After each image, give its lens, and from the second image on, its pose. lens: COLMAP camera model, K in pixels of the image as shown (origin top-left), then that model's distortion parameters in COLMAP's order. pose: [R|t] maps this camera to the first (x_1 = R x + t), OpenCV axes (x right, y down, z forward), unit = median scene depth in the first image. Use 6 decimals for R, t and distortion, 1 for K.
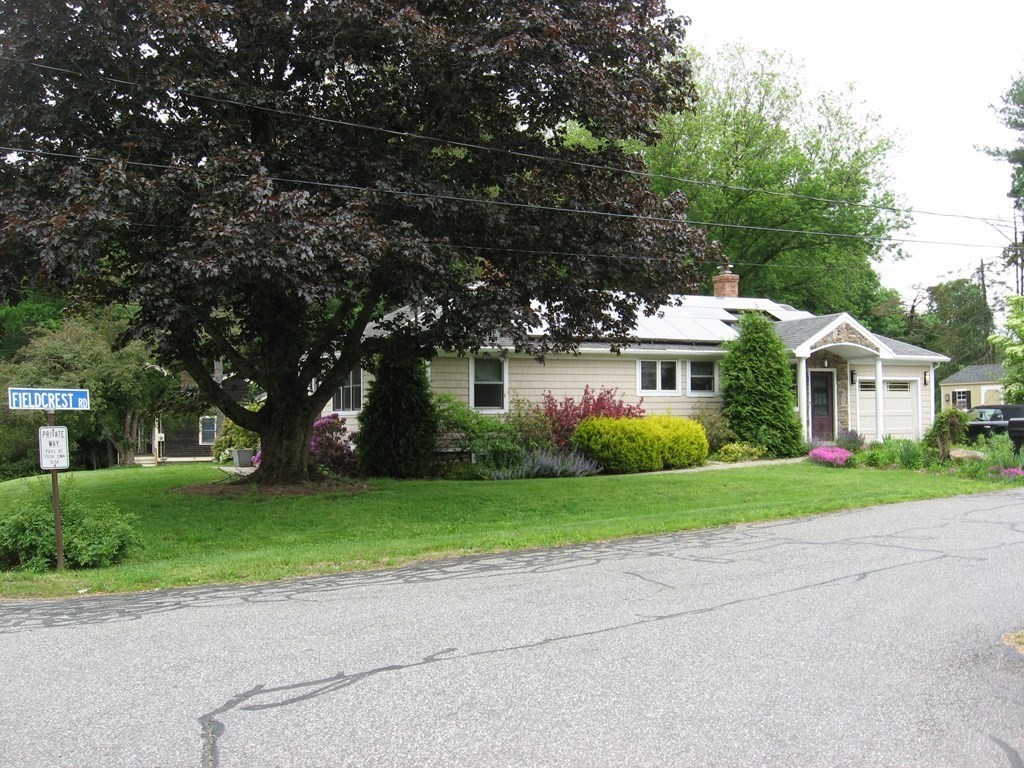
lens RADIAL K [[1069.2, 0, 512.5], [0, 1069.2, 383.2], [0, 0, 1]] dist [-0.115426, 0.000000]
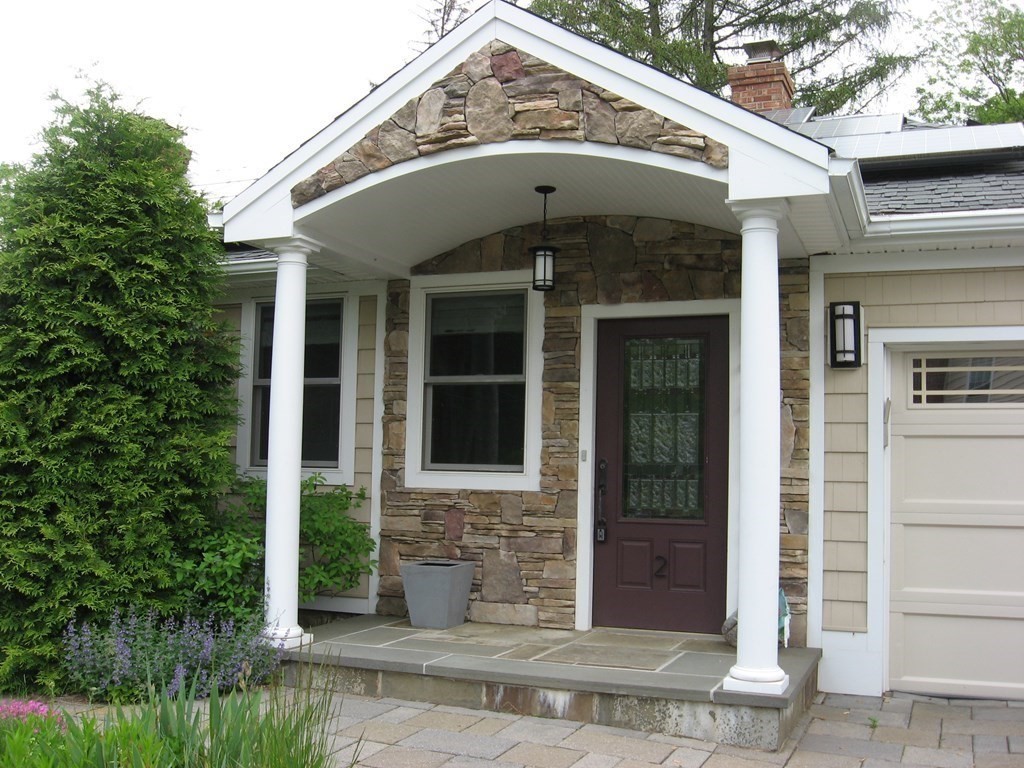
lens RADIAL K [[1069.2, 0, 511.9], [0, 1069.2, 392.2], [0, 0, 1]] dist [-0.115426, 0.000000]
pose [[0.674072, -0.037206, -0.737728, 0.496358], [-0.002333, 0.998618, -0.052495, 0.019058], [0.738662, 0.037107, 0.673054, 0.937553]]
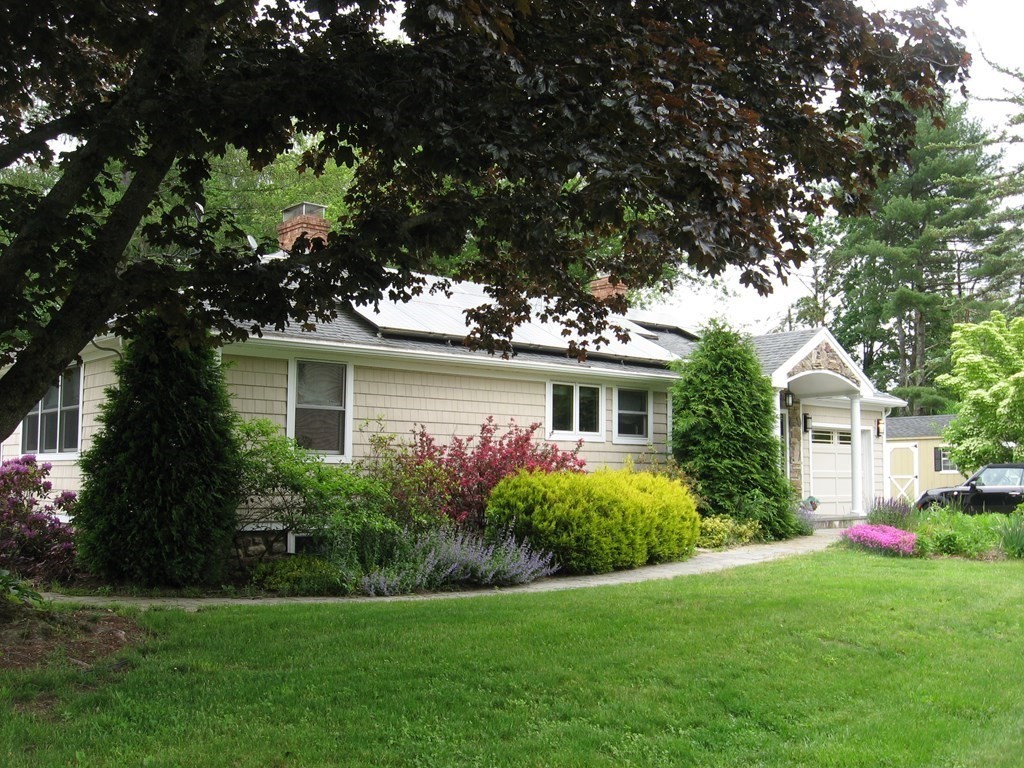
lens RADIAL K [[1069.2, 0, 510.4], [0, 1069.2, 380.6], [0, 0, 1]] dist [-0.115426, 0.000000]
pose [[0.960517, 0.039215, 0.275444, -0.078727], [-0.022136, 0.997650, -0.064844, 0.019073], [-0.277339, 0.056187, 0.959128, 0.423011]]
